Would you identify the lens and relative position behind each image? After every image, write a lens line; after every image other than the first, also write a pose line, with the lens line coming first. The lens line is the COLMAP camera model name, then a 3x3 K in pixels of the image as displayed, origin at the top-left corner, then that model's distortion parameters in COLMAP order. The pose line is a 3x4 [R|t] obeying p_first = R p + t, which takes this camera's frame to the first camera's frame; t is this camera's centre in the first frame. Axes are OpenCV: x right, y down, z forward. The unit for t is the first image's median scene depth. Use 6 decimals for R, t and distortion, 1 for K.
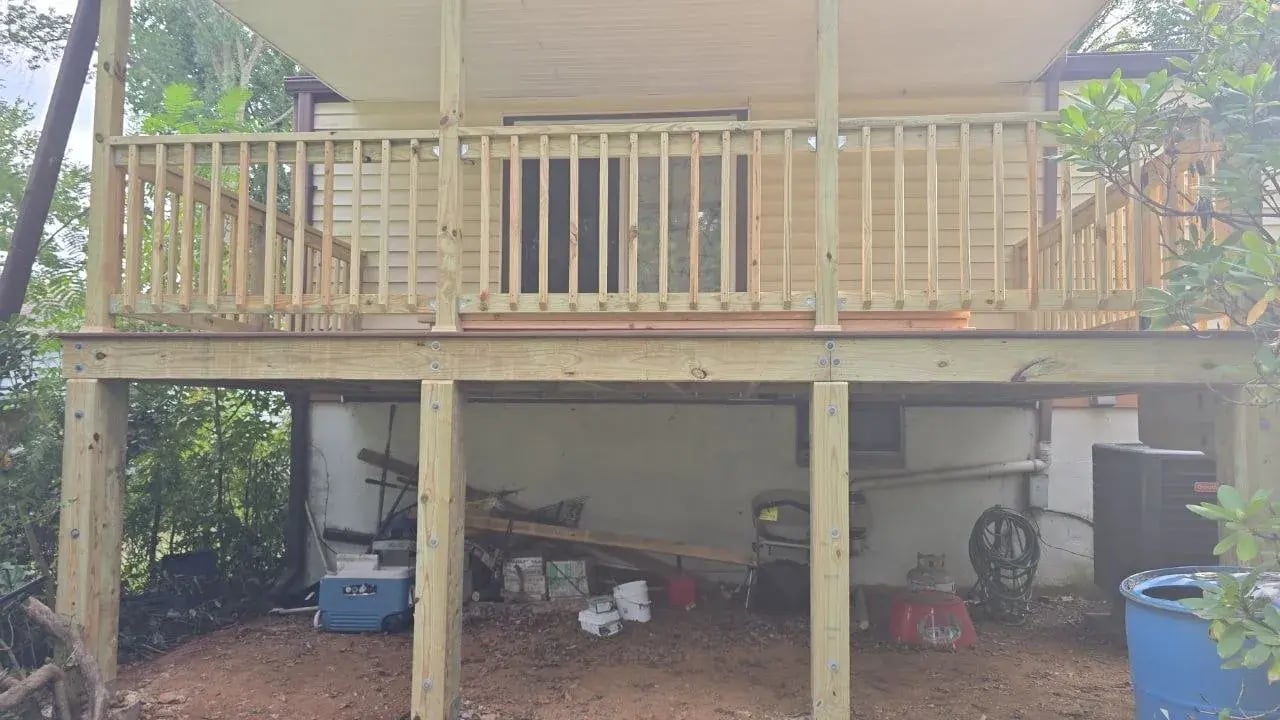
lens RADIAL K [[862.9, 0, 641.8], [0, 862.9, 369.3], [0, 0, 1]] dist [0.034588, 0.002111]
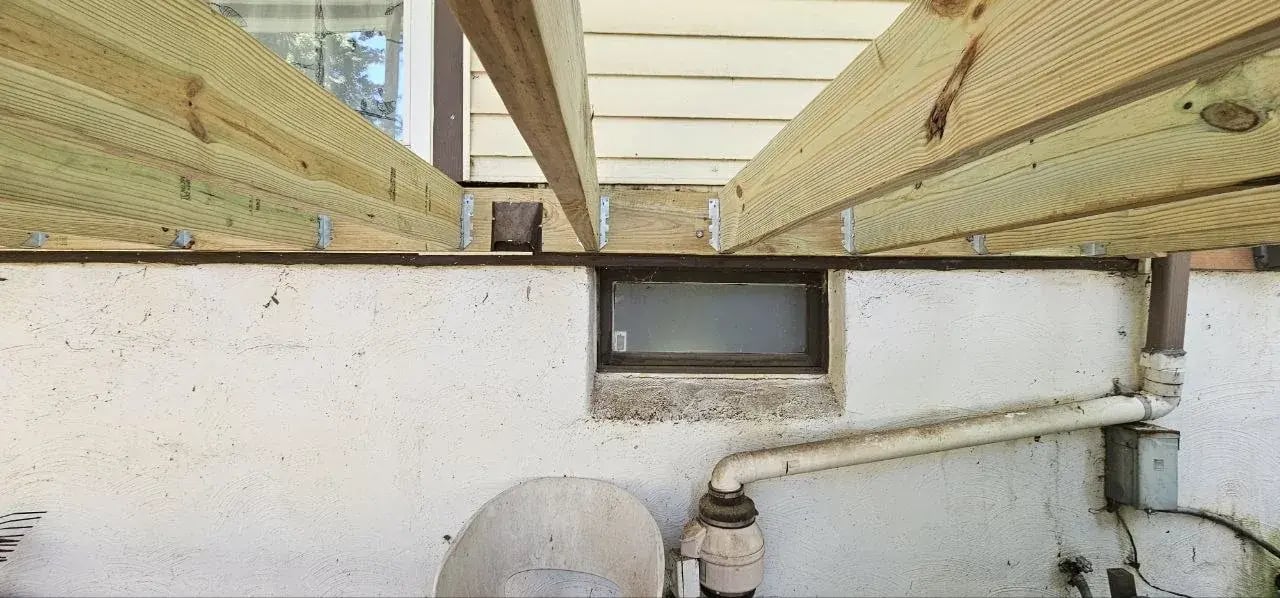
lens RADIAL K [[523.8, 0, 636.5], [0, 523.8, 292.8], [0, 0, 1]] dist [-0.001552, 0.000701]
pose [[0.989080, -0.002125, 0.147361, 0.174248], [-0.005144, 0.998789, 0.048928, 0.043412], [-0.147287, -0.049152, 0.987872, 0.794880]]
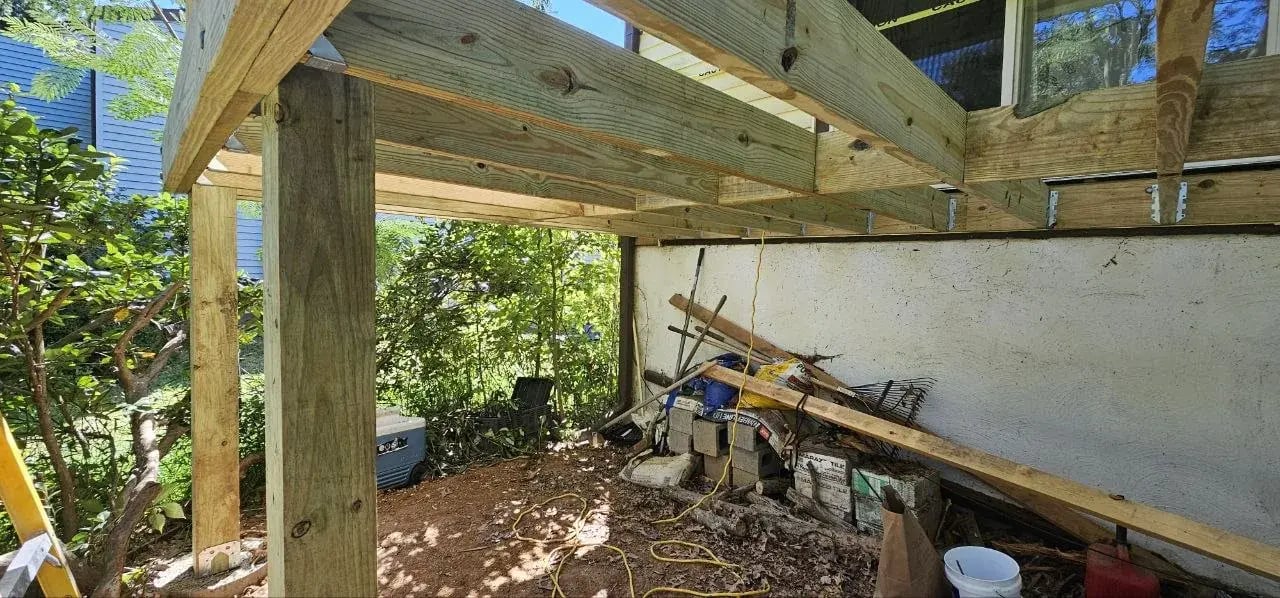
lens RADIAL K [[523.1, 0, 632.3], [0, 523.1, 293.4], [0, 0, 1]] dist [-0.000371, -0.000106]
pose [[0.768640, 0.040671, -0.638387, 0.014332], [0.012037, 0.996880, 0.078004, 0.049659], [0.639569, -0.067641, 0.765752, 0.579271]]
